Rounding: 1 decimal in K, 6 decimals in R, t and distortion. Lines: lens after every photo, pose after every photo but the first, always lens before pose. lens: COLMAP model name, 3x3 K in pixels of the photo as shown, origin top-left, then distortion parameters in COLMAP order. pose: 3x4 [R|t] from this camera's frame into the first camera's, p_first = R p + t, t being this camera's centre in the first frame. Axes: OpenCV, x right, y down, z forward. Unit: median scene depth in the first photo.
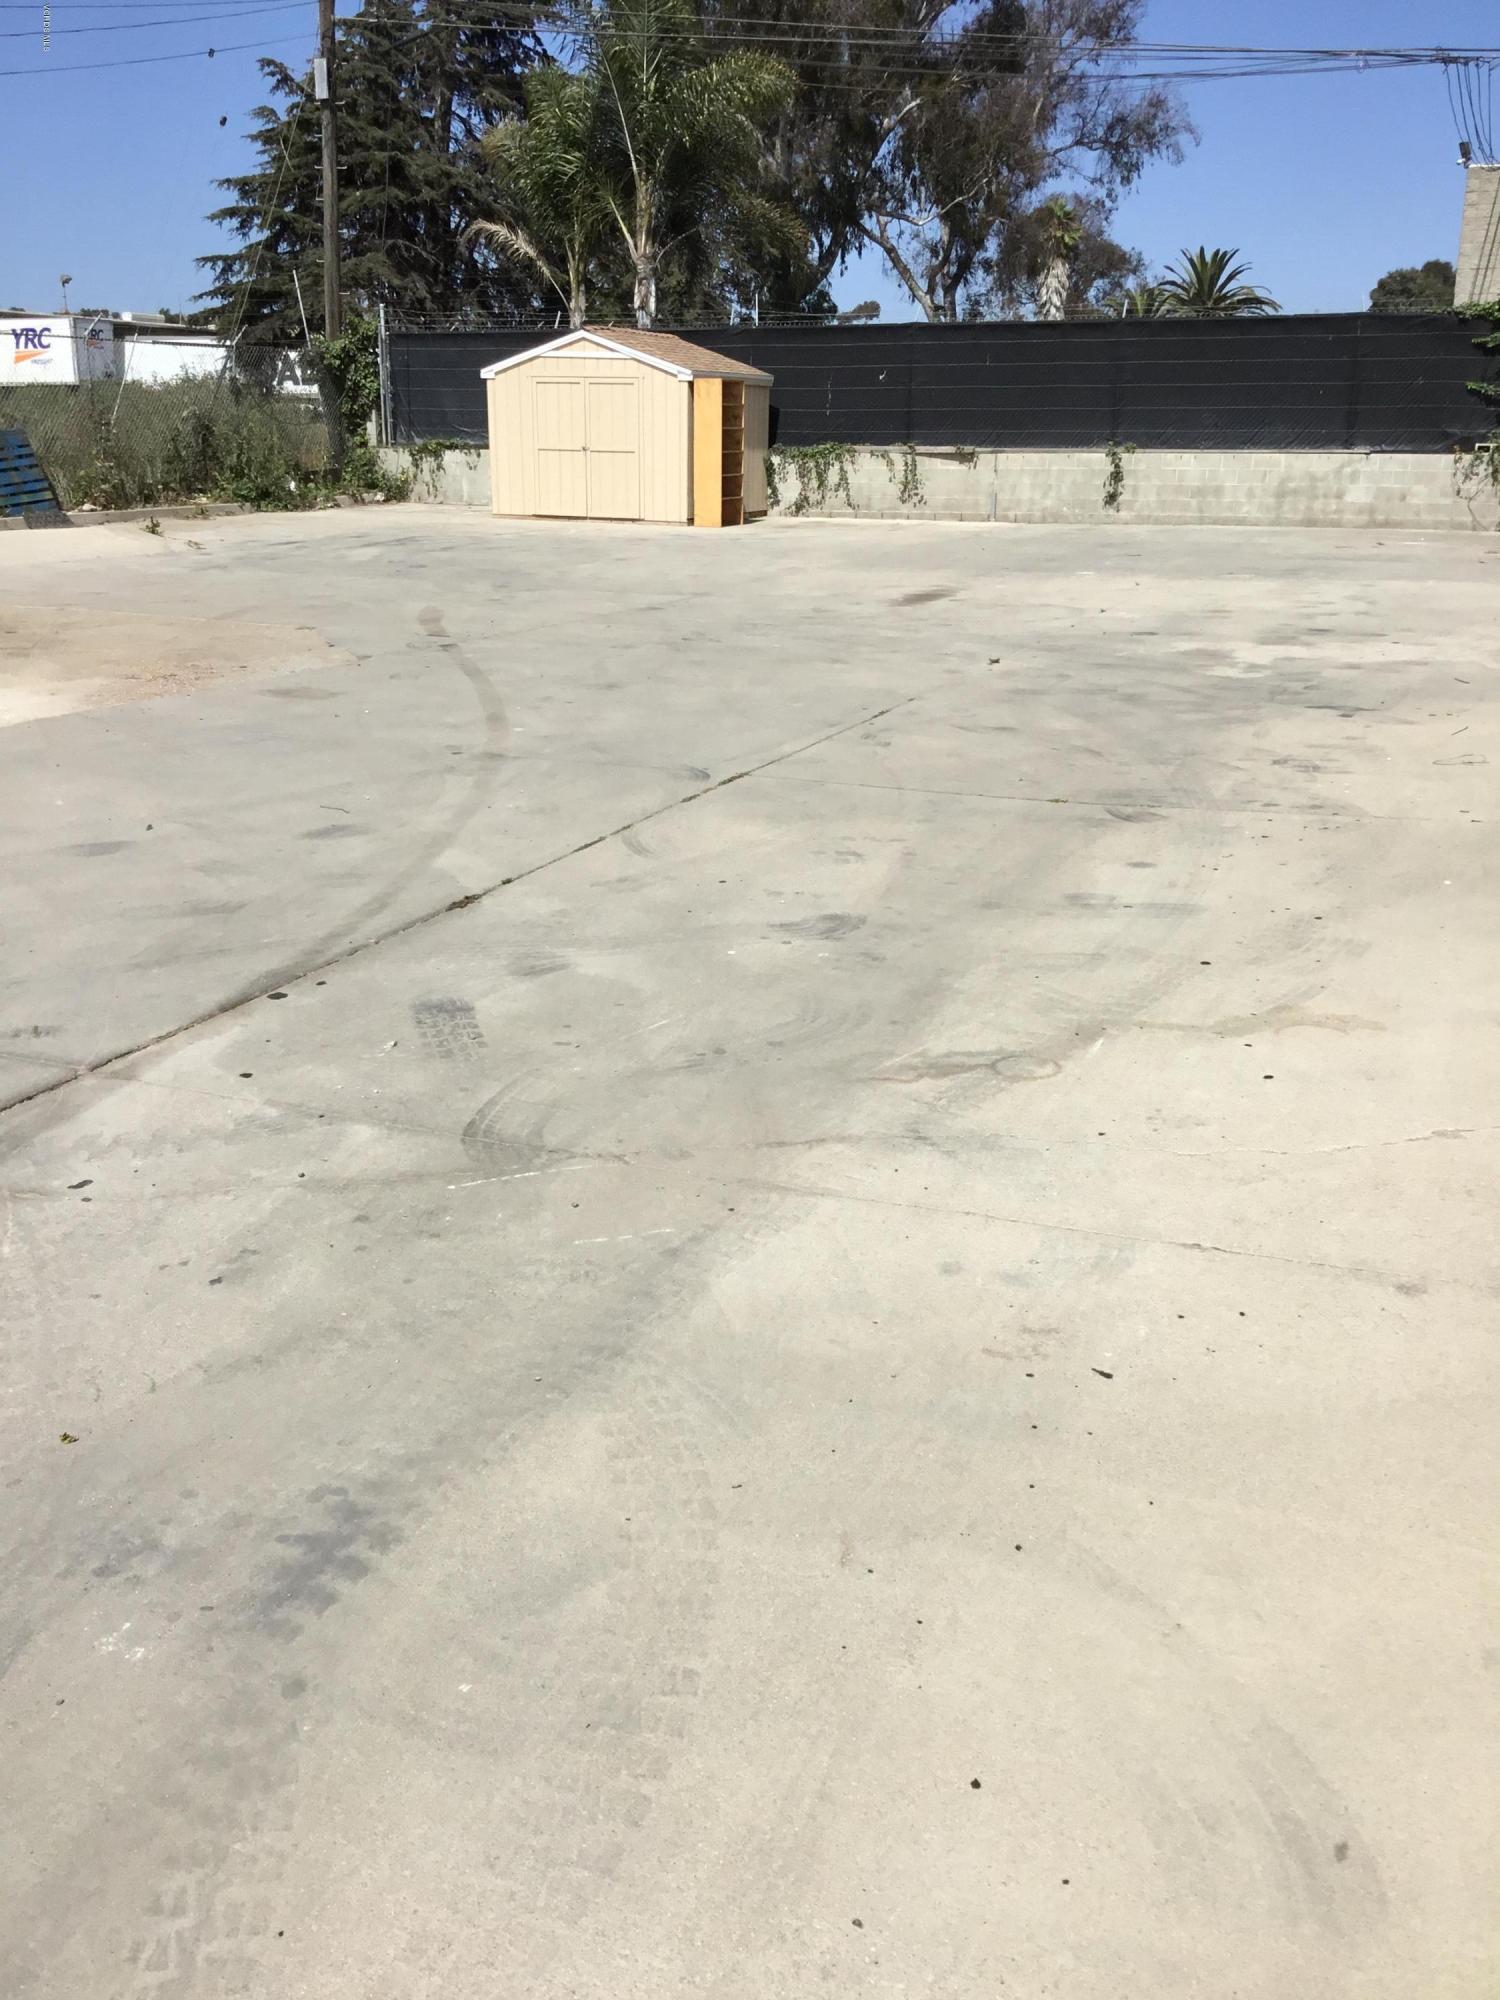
lens RADIAL K [[1825.8, 0, 757.6], [0, 1825.8, 1003.4], [0, 0, 1]] dist [0.147271, -0.278165]
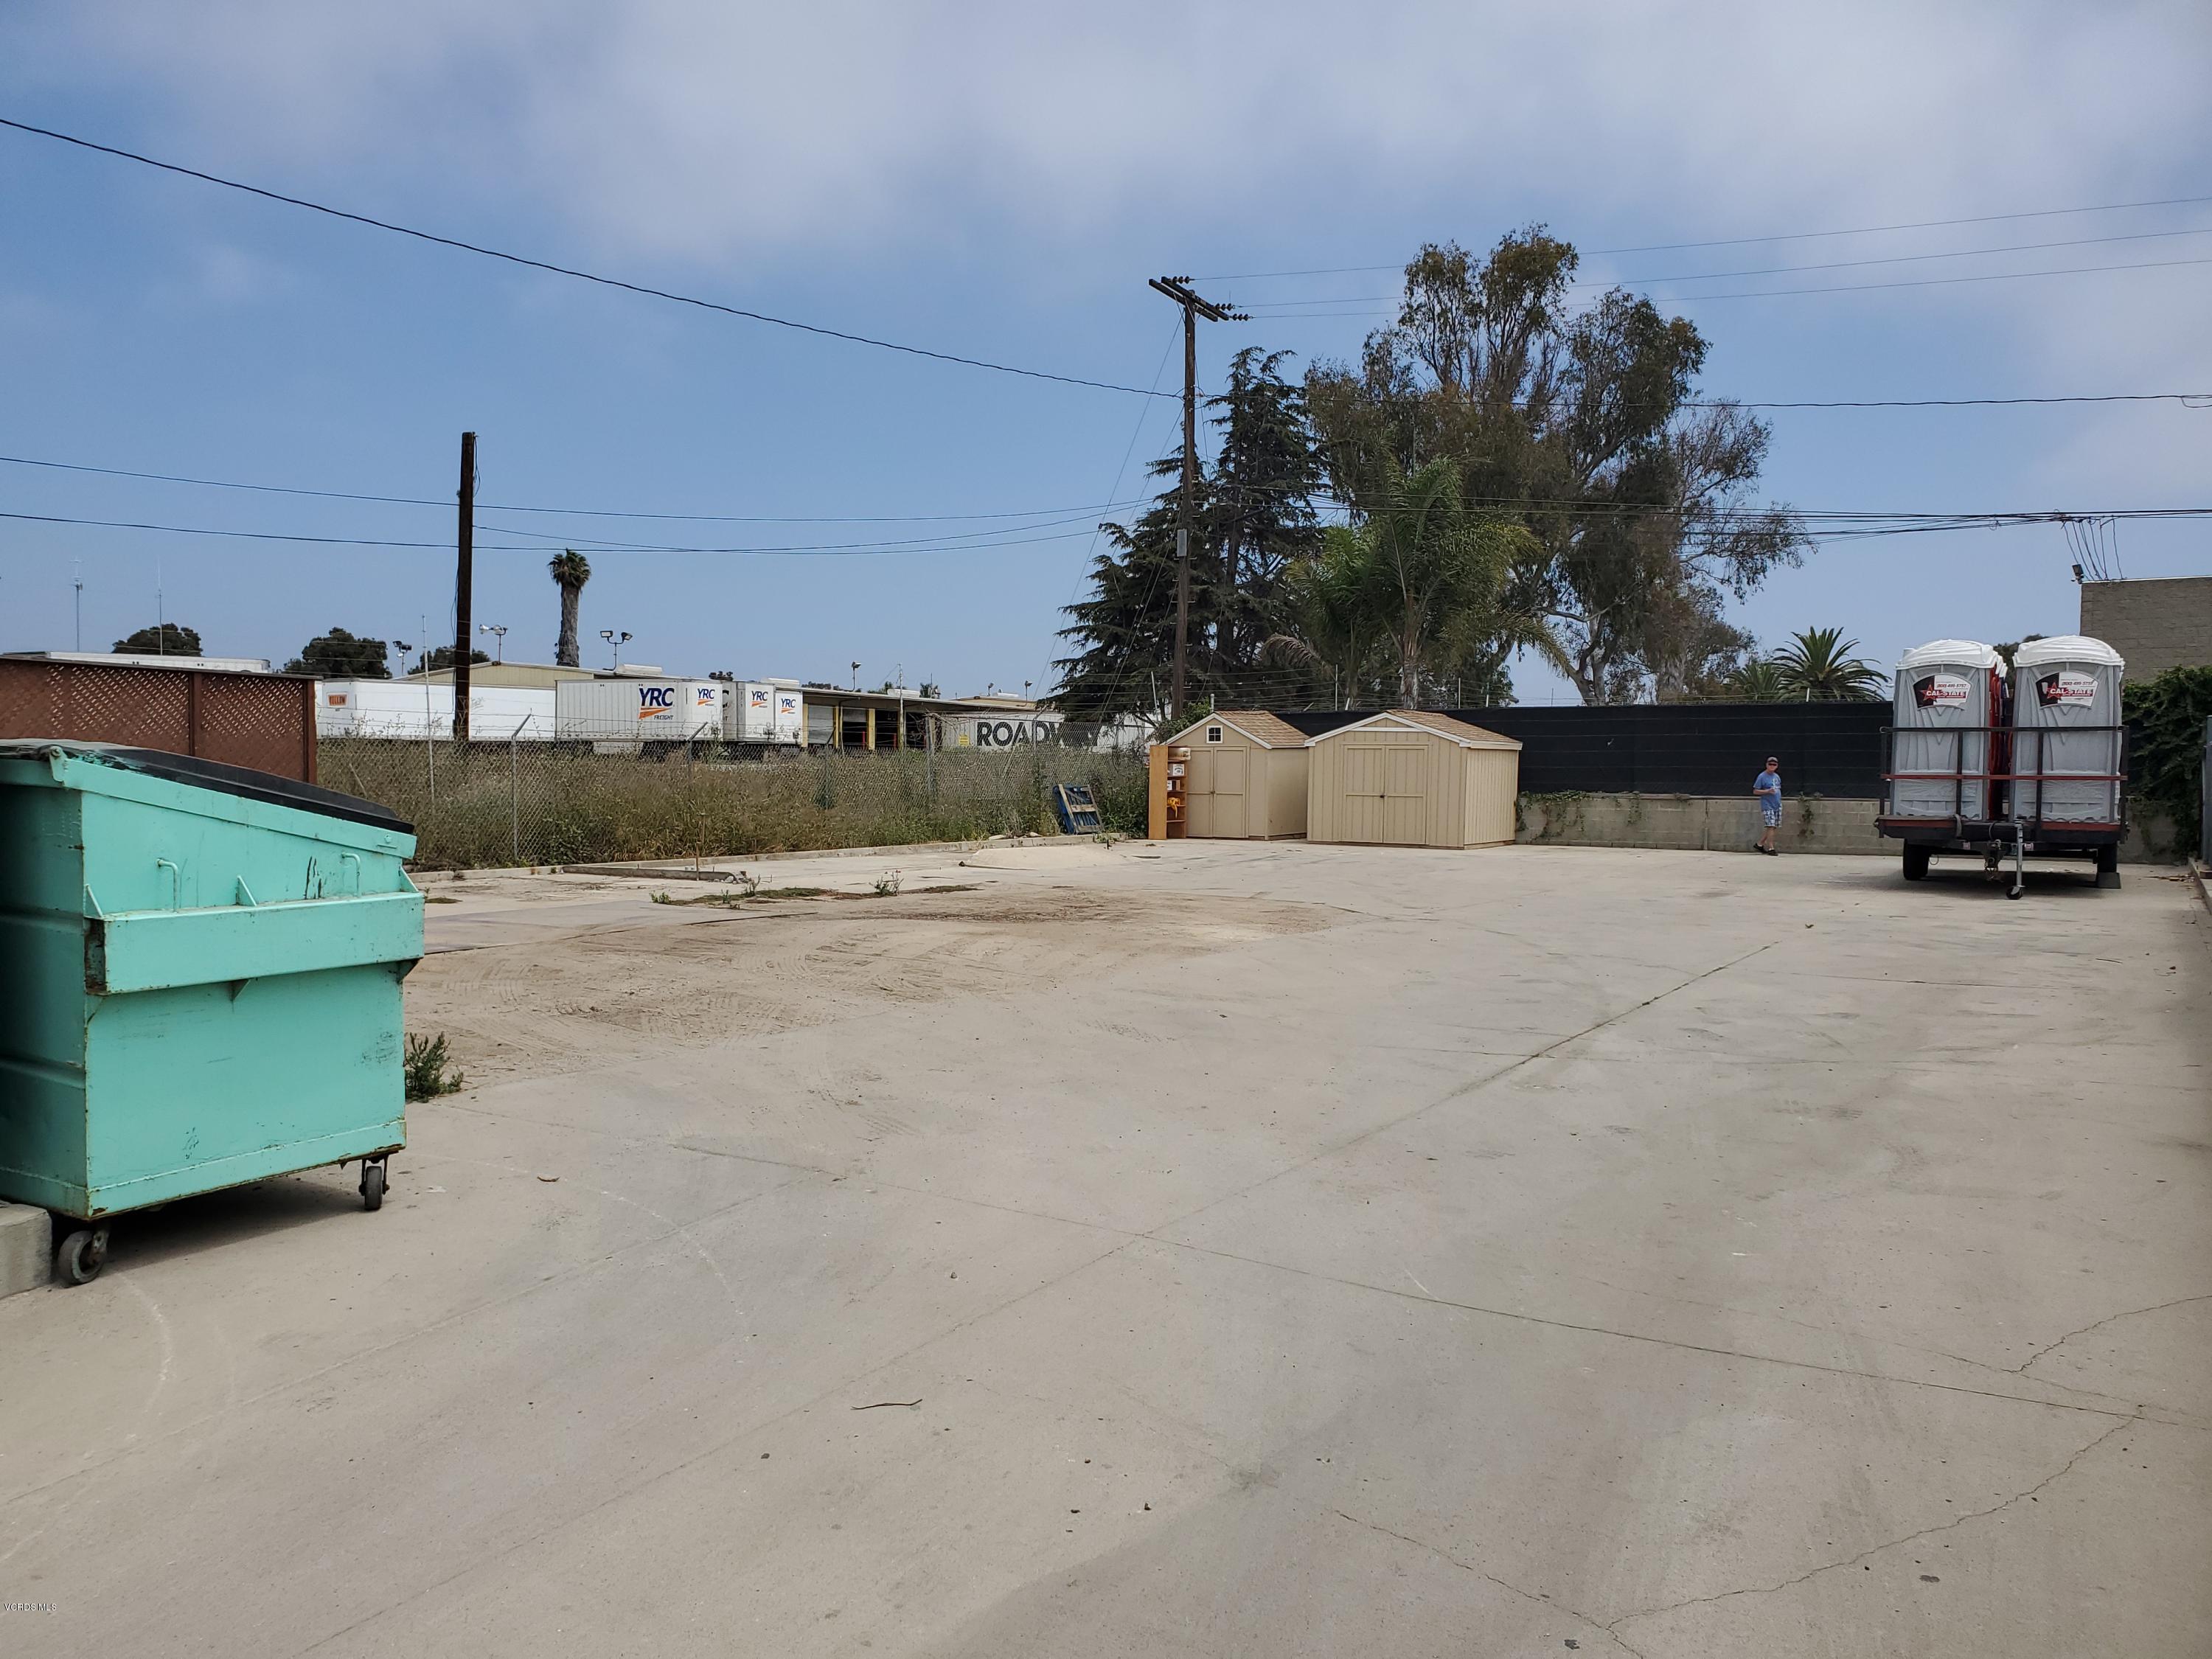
lens RADIAL K [[1683.4, 0, 1106.2], [0, 1683.4, 828.1], [0, 0, 1]] dist [-0.002298, -0.006349]
pose [[0.984147, 0.005292, -0.177277, -0.126761], [-0.052799, 0.962977, -0.264364, 0.086923], [0.169314, 0.269533, 0.947990, -0.285472]]
